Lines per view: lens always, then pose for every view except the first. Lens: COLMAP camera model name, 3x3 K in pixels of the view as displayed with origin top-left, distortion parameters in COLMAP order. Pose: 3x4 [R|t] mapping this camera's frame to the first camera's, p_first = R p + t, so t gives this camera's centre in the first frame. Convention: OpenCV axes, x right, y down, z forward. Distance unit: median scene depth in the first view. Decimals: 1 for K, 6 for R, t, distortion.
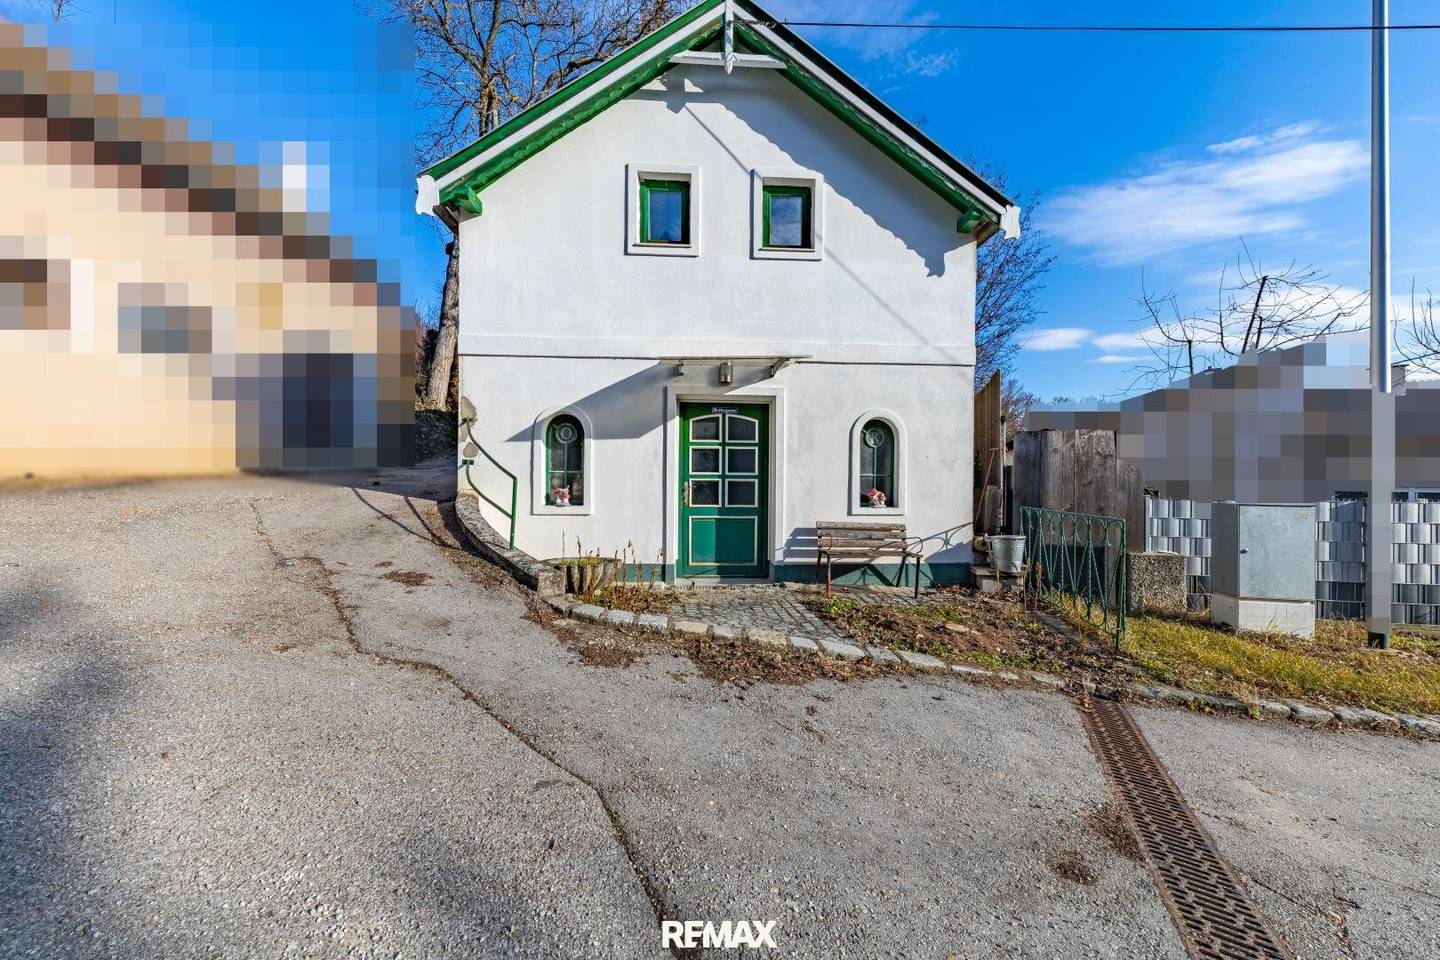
lens RADIAL K [[513.3, 0, 717.6], [0, 513.3, 479.1], [0, 0, 1]] dist [0.002651, -0.000055]
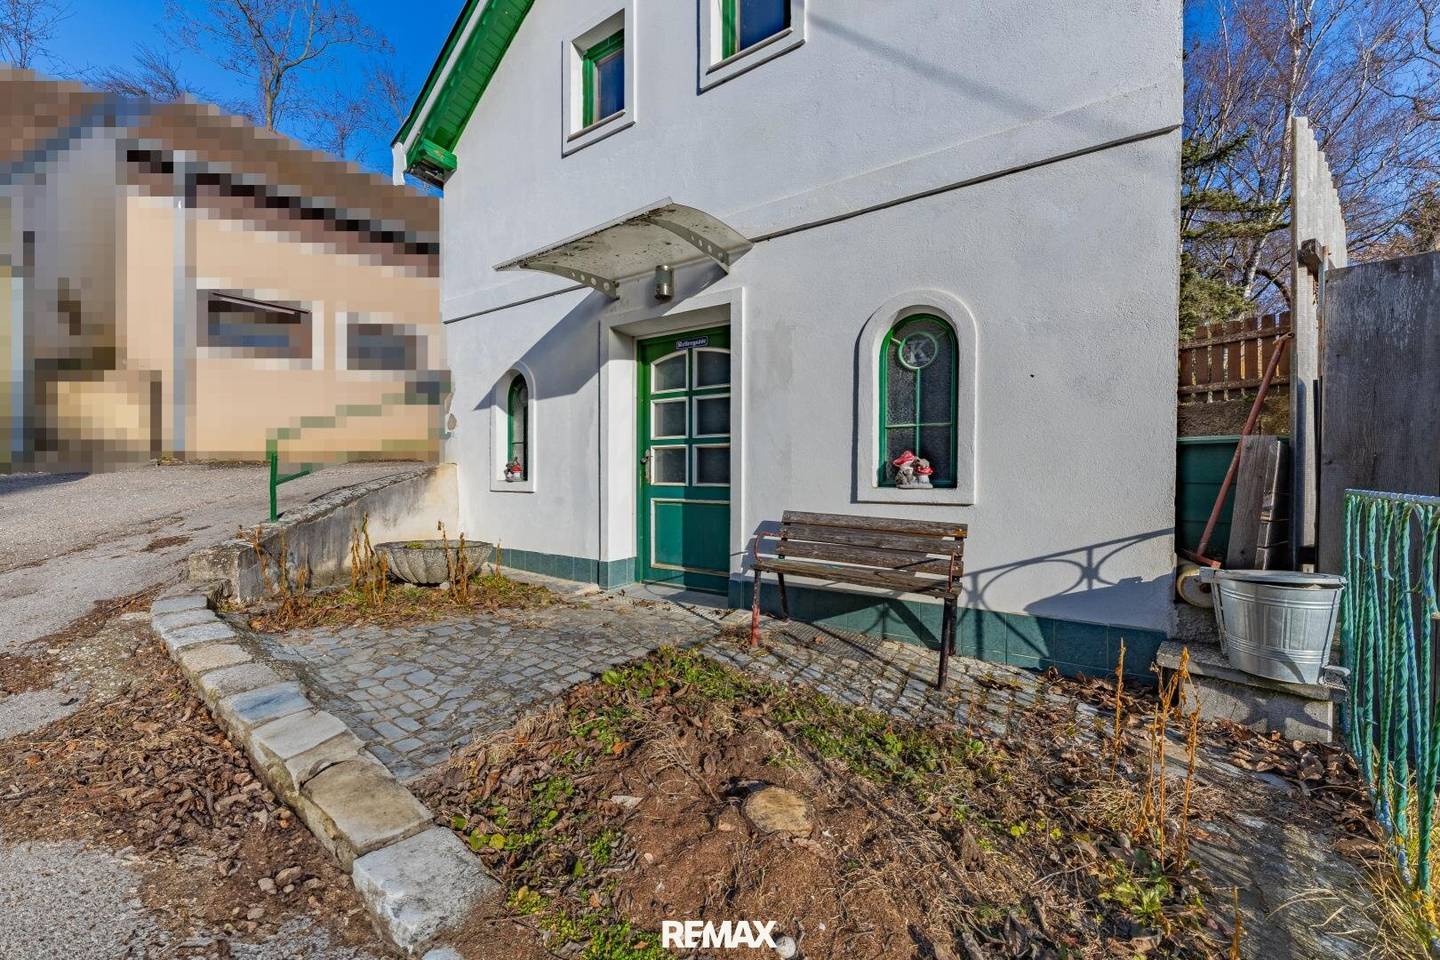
lens RADIAL K [[513.3, 0, 717.4], [0, 513.3, 484.1], [0, 0, 1]] dist [0.002651, -0.000055]
pose [[0.811781, 0.006907, -0.583921, 0.450461], [0.002843, 0.999871, 0.015780, 0.042488], [0.583955, -0.014470, 0.811657, 0.484975]]
